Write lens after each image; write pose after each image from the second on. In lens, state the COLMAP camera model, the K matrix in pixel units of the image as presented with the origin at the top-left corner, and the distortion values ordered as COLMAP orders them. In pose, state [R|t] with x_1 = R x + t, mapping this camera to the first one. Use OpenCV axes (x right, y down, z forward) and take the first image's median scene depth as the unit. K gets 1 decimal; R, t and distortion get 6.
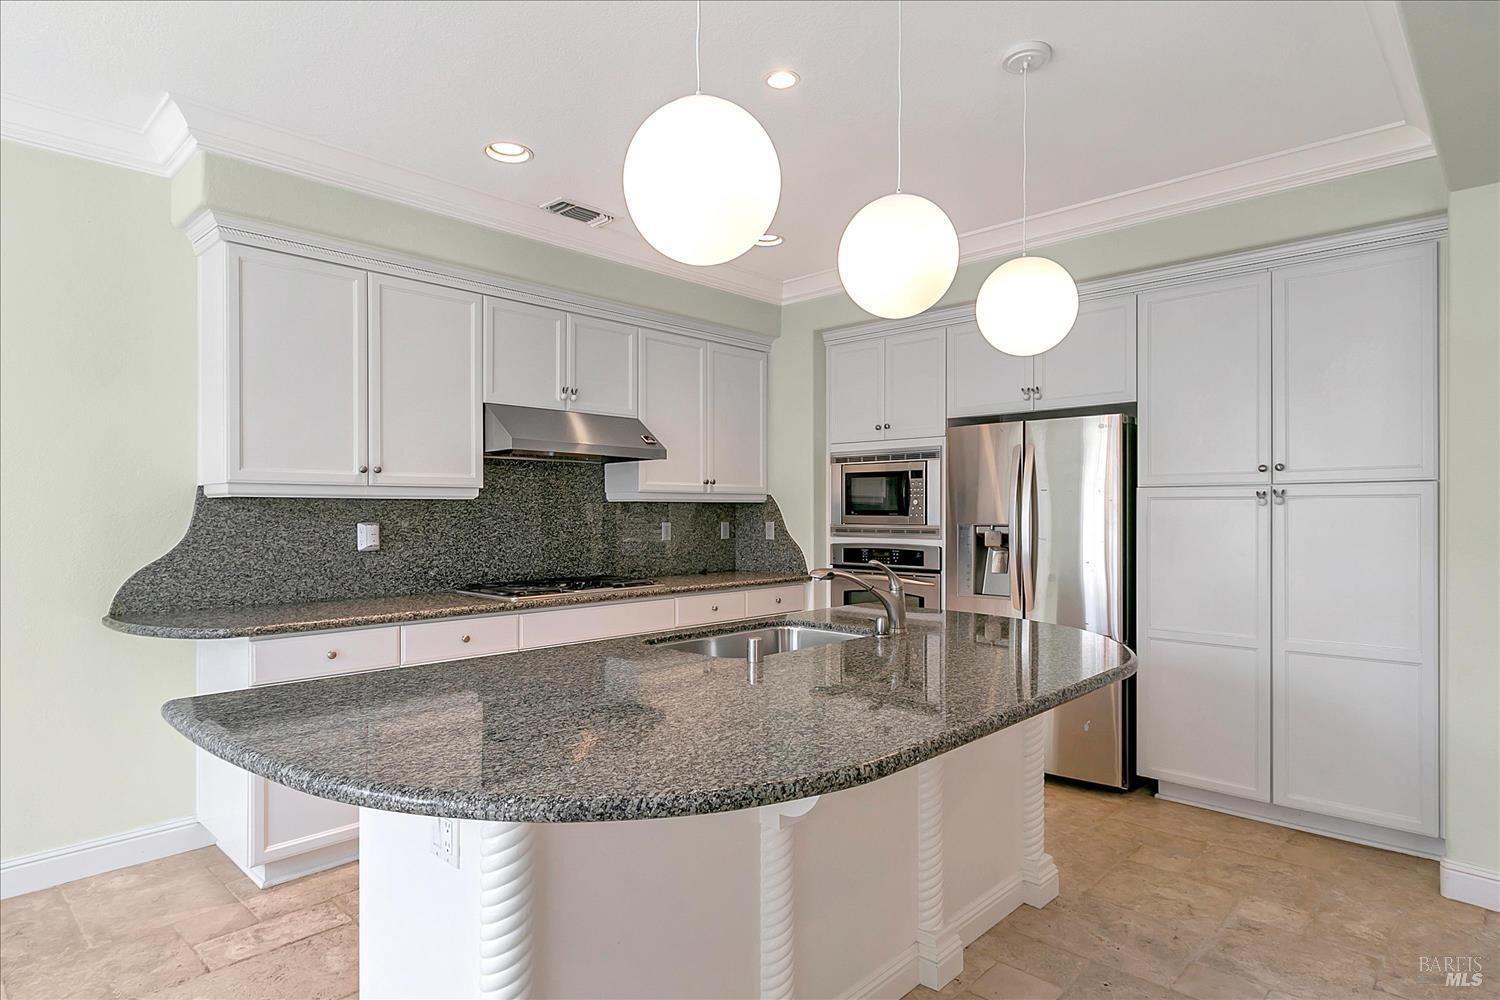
lens RADIAL K [[828.5, 0, 735.1], [0, 828.5, 519.8], [0, 0, 1]] dist [0.000063, -0.000777]
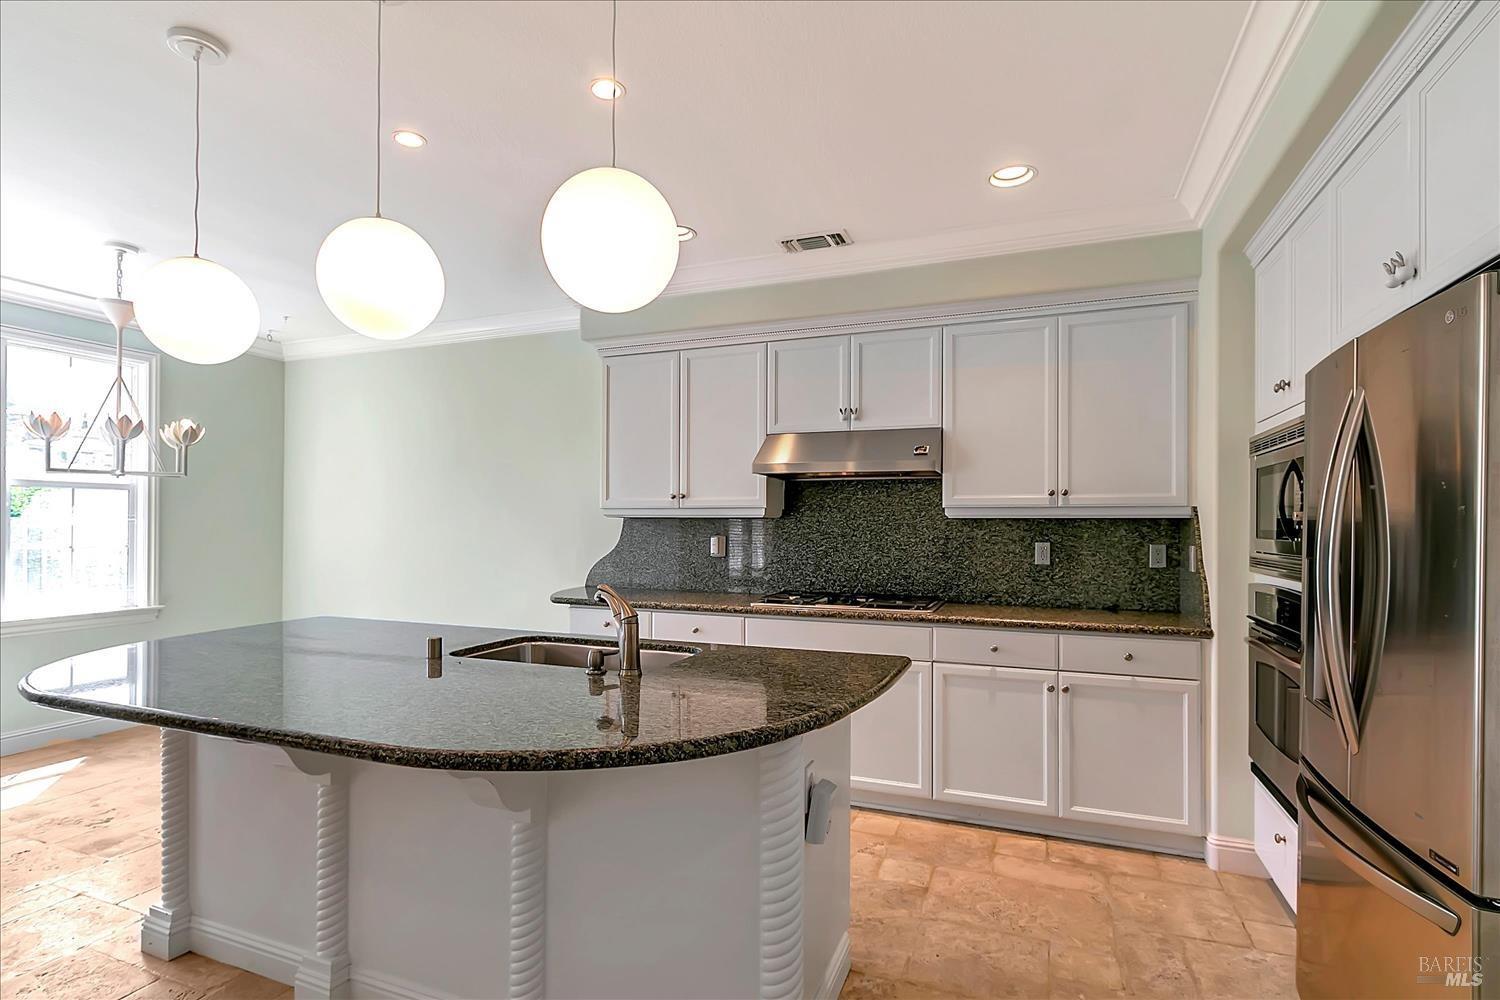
lens RADIAL K [[709.0, 0, 737.7], [0, 709.0, 520.9], [0, 0, 1]] dist [0.002742, 0.000310]
pose [[0.388426, -0.007659, -0.921448, 0.521152], [-0.017789, 0.999717, -0.015808, -0.002451], [0.921308, 0.022531, 0.388180, 0.499388]]
